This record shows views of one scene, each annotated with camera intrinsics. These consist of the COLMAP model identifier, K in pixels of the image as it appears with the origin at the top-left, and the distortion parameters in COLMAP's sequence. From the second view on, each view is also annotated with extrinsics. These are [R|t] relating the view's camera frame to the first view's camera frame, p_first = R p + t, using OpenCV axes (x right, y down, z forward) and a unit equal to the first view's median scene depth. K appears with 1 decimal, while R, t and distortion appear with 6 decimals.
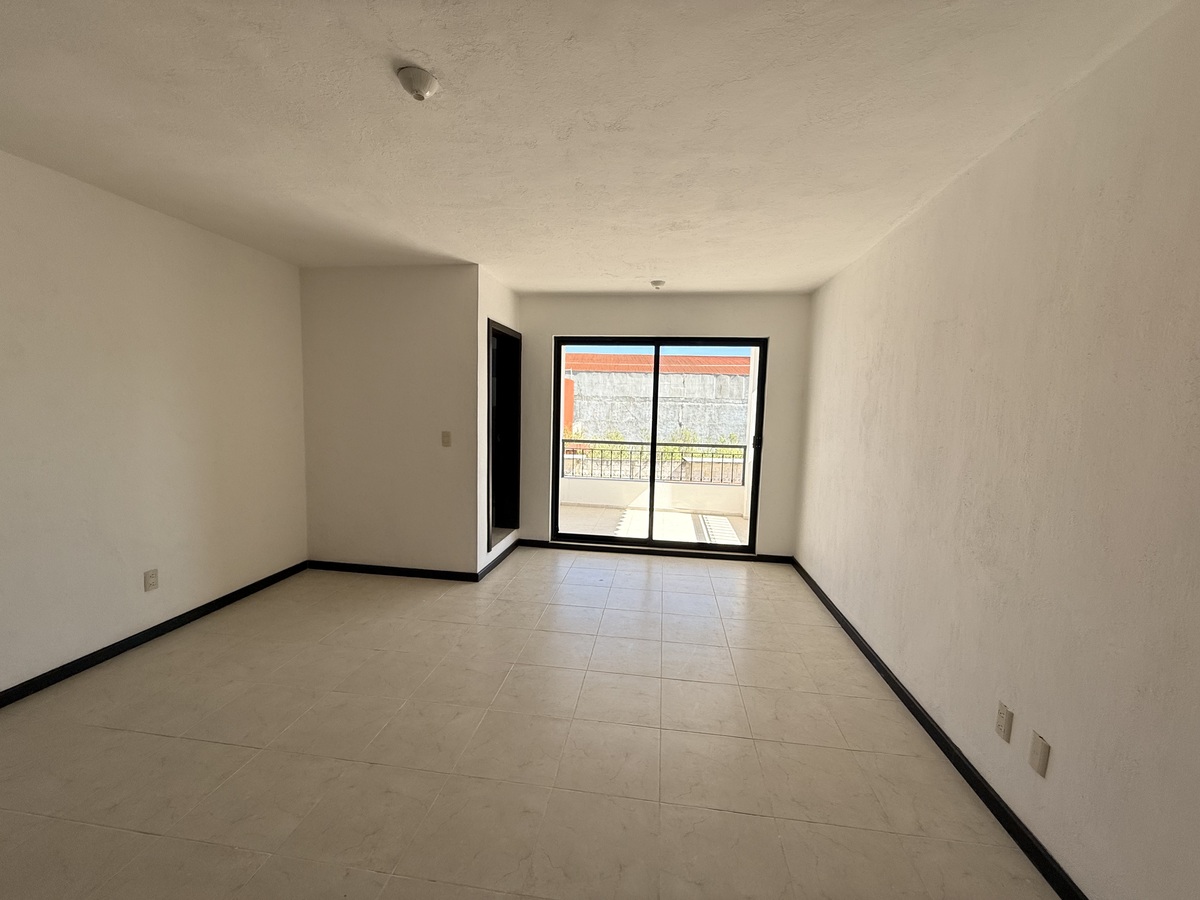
lens RADIAL K [[482.8, 0, 600.2], [0, 482.8, 449.2], [0, 0, 1]] dist [0.000733, 0.000162]
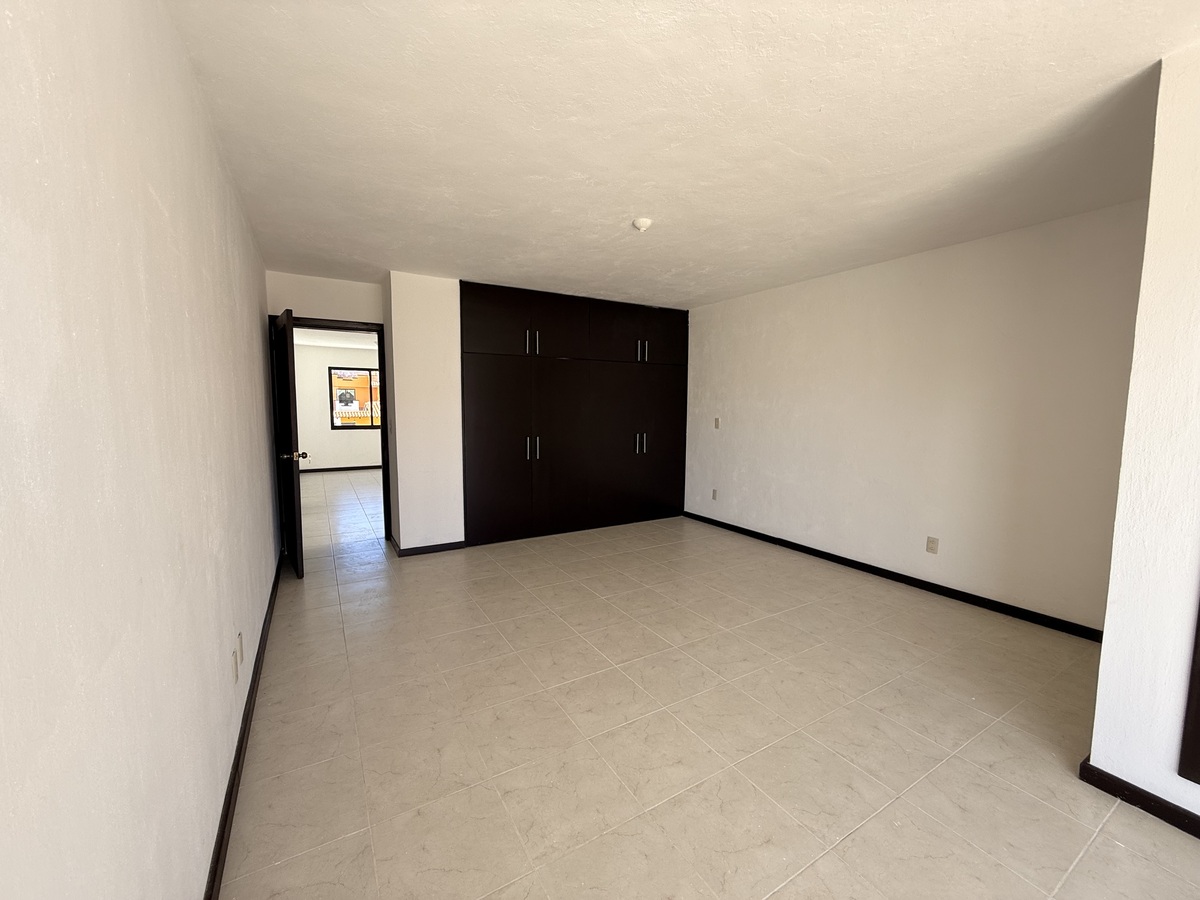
lens RADIAL K [[478.8, 0, 595.9], [0, 478.8, 449.8], [0, 0, 1]] dist [-0.000081, 0.000376]
pose [[-0.782650, 0.027818, -0.621840, 0.563493], [-0.085423, 0.984749, 0.151567, -0.094480], [0.616573, 0.171743, -0.768337, 1.480114]]
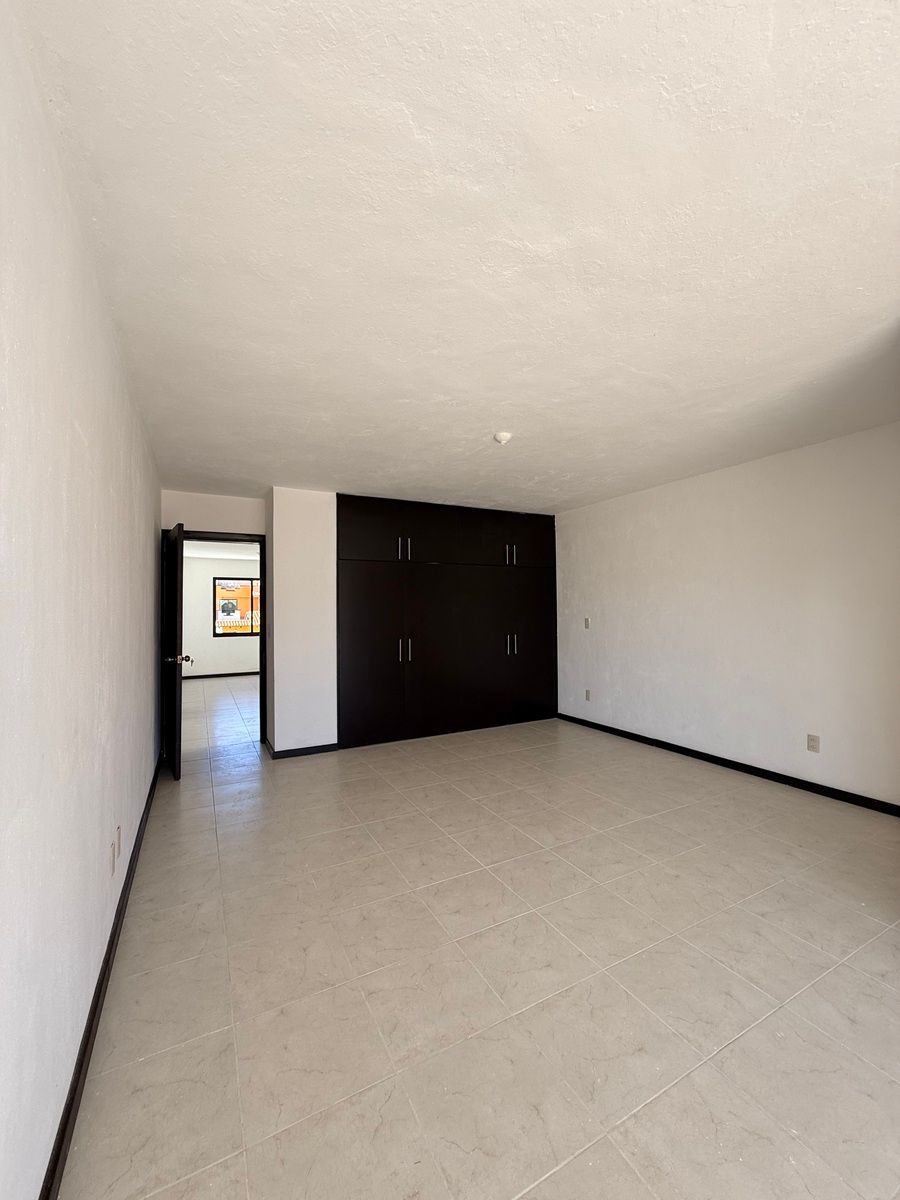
lens RADIAL K [[478.8, 0, 448.9], [0, 478.8, 598.6], [0, 0, 1]] dist [-0.000337, 0.000408]
pose [[-0.811412, -0.031704, -0.583614, 0.572264], [-0.065747, 0.997141, 0.037242, -0.083505], [0.580764, 0.068590, -0.811177, 1.528922]]
